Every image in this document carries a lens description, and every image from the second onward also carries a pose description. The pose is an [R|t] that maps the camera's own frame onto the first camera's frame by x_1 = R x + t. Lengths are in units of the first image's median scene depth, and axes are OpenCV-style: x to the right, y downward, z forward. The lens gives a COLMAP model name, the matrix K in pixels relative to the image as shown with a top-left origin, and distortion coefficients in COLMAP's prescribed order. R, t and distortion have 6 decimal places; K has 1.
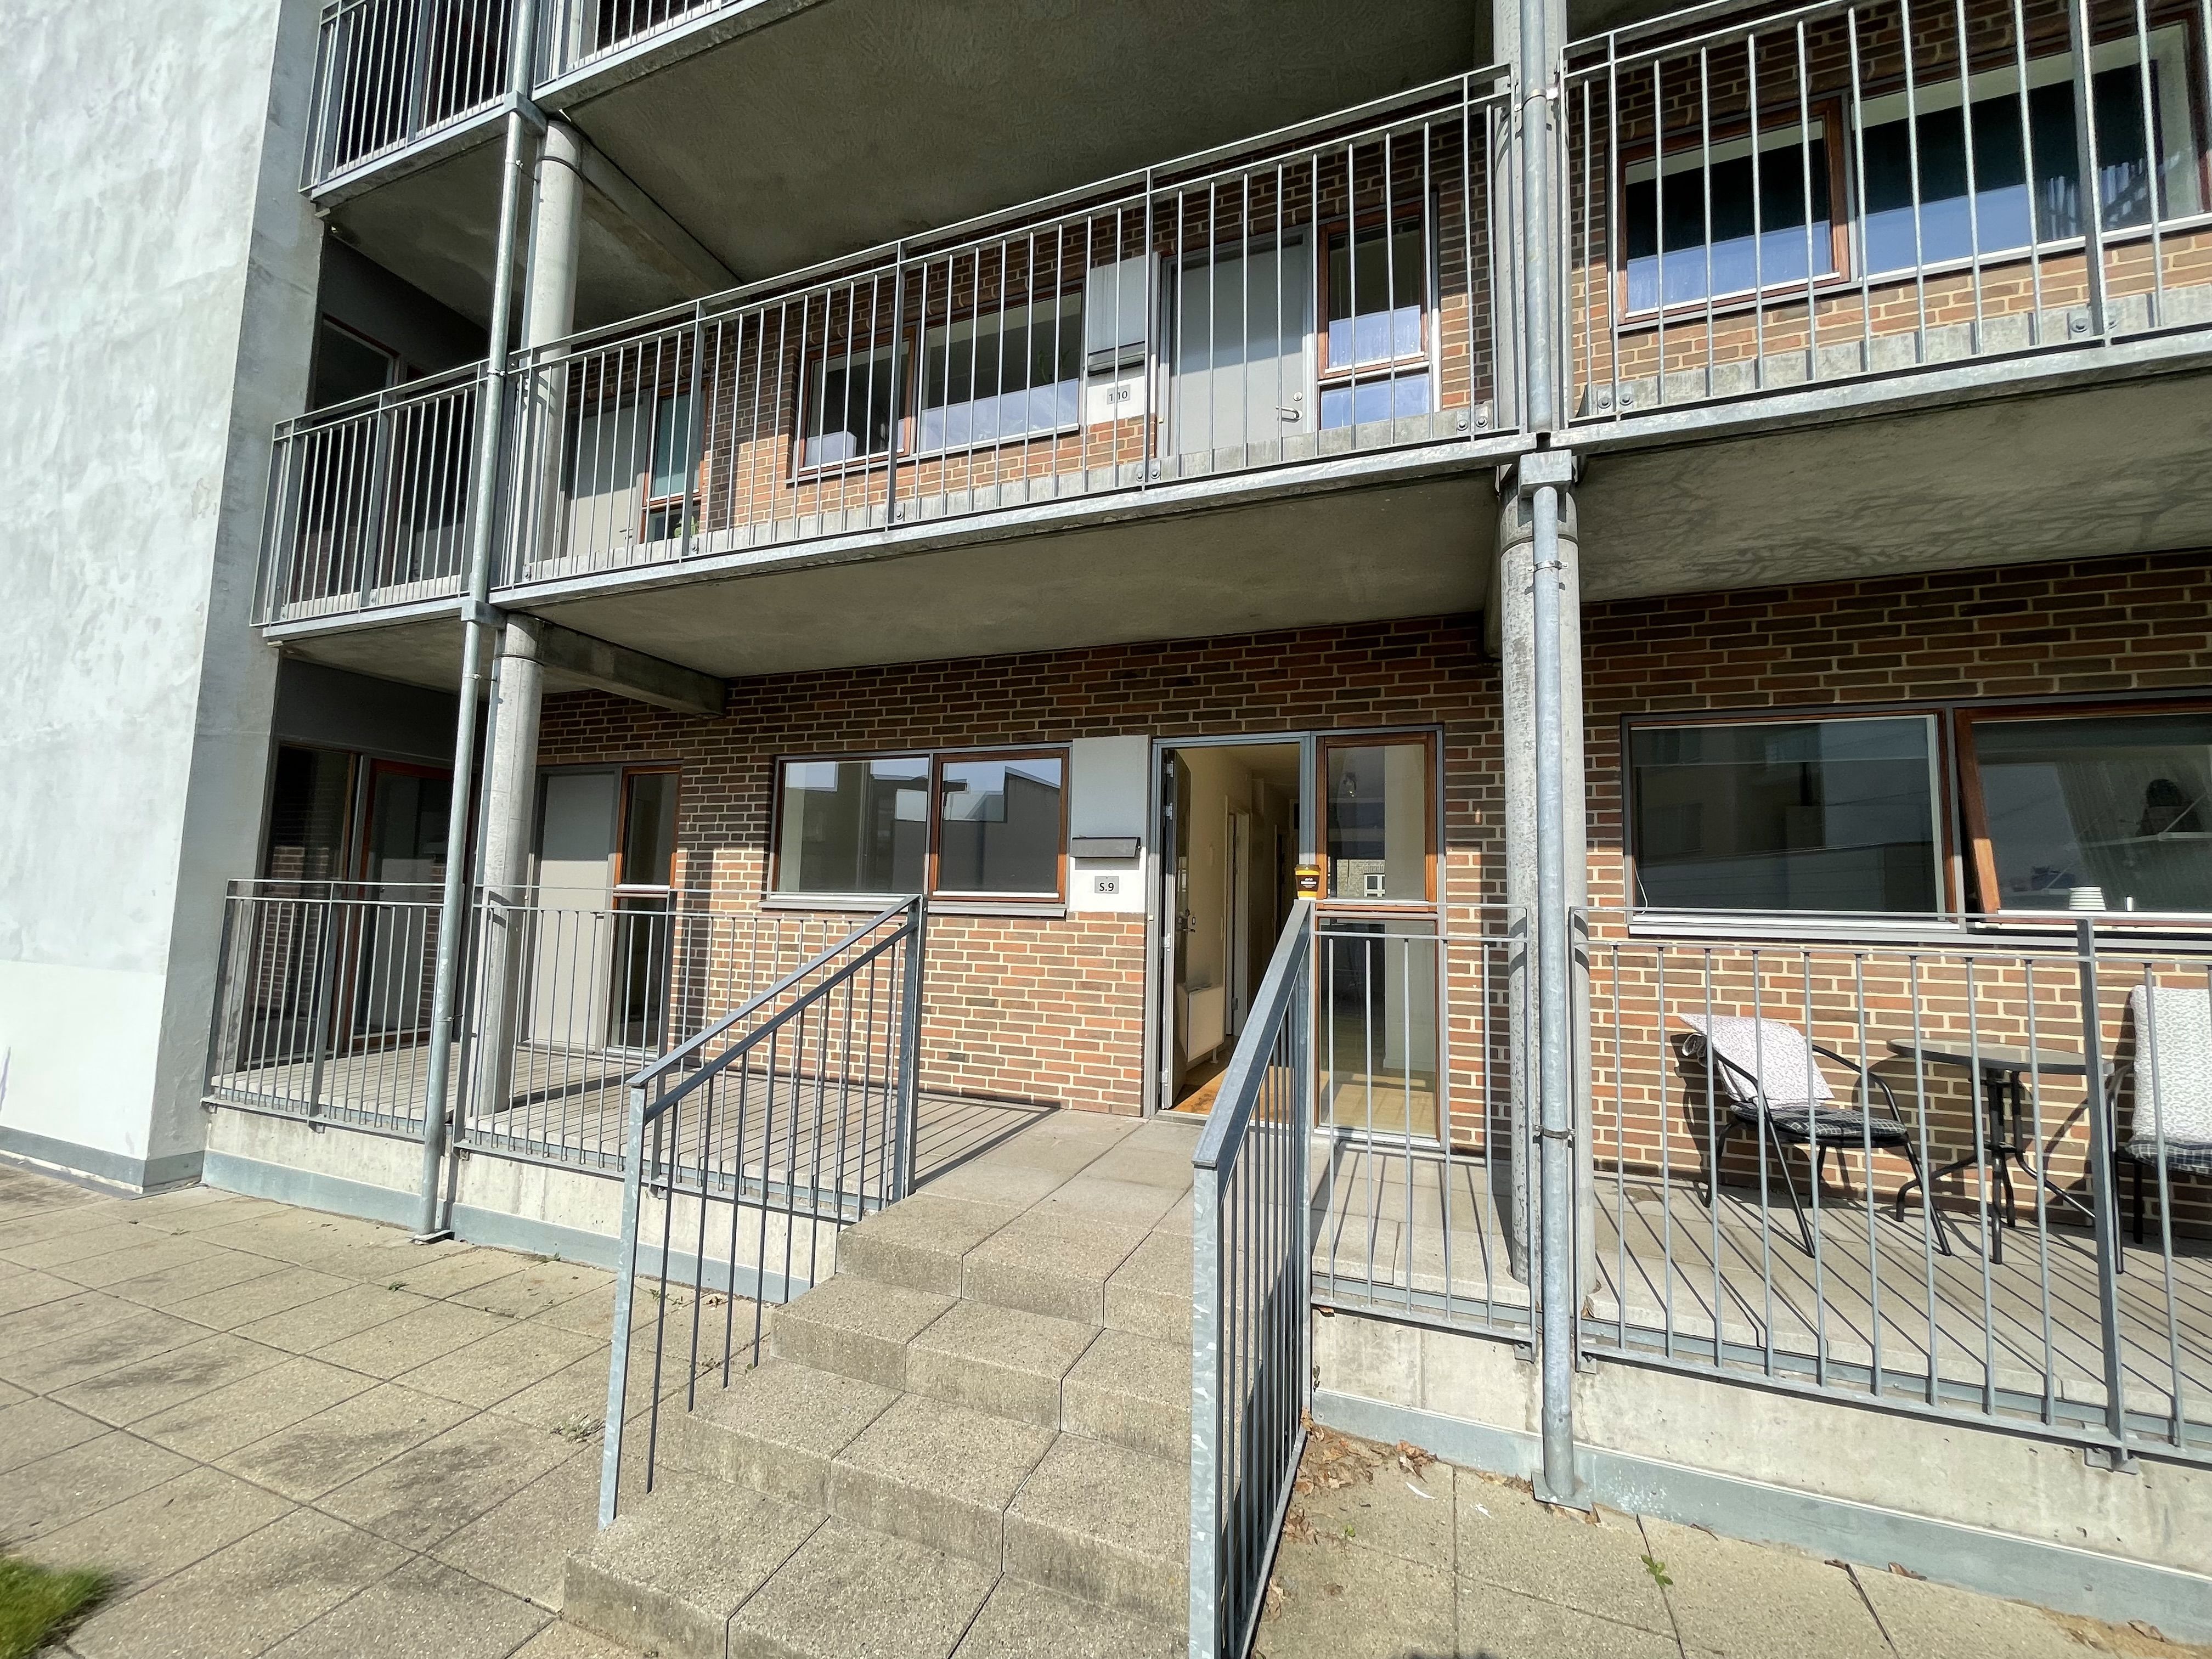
lens RADIAL K [[883.0, 0, 1096.6], [0, 883.0, 828.9], [0, 0, 1]] dist [-0.003640, -0.000272]
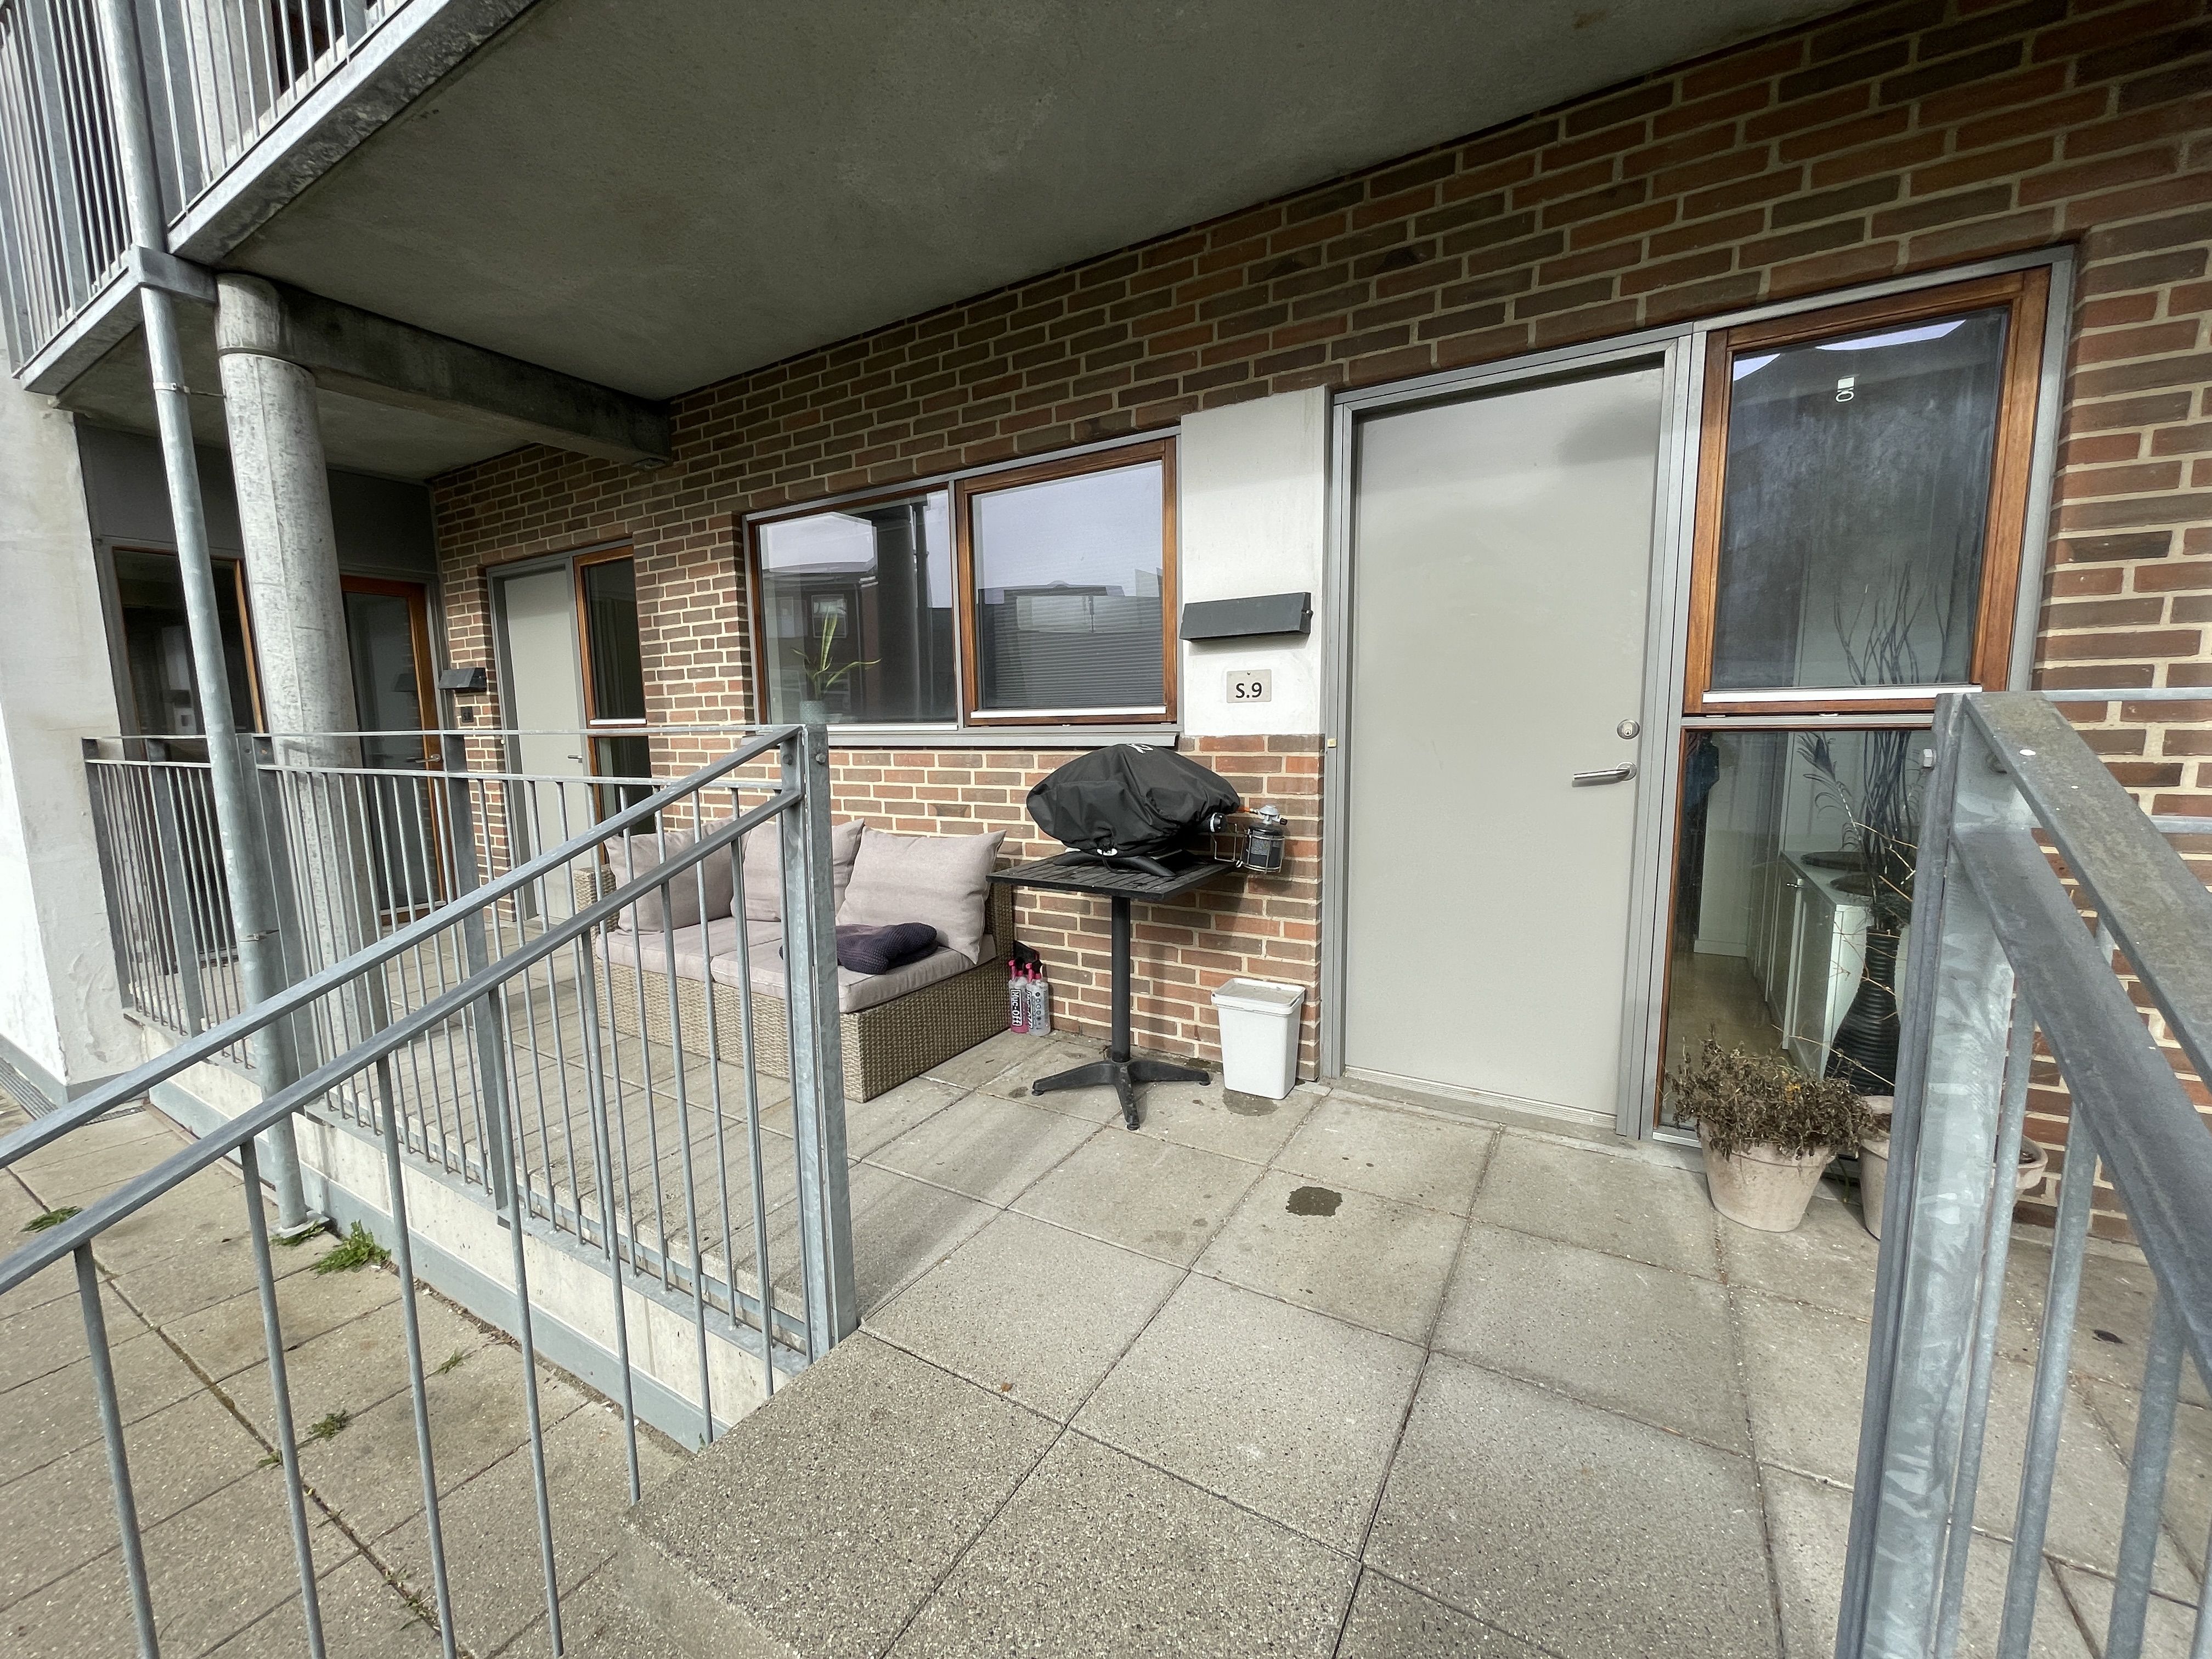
lens RADIAL K [[883.0, 0, 1099.0], [0, 883.0, 837.6], [0, 0, 1]] dist [-0.003640, -0.000272]
pose [[0.982877, -0.017550, -0.183423, 0.018169], [0.056788, 0.975849, 0.210934, 0.032967], [0.175292, -0.217739, 0.960137, 0.417883]]
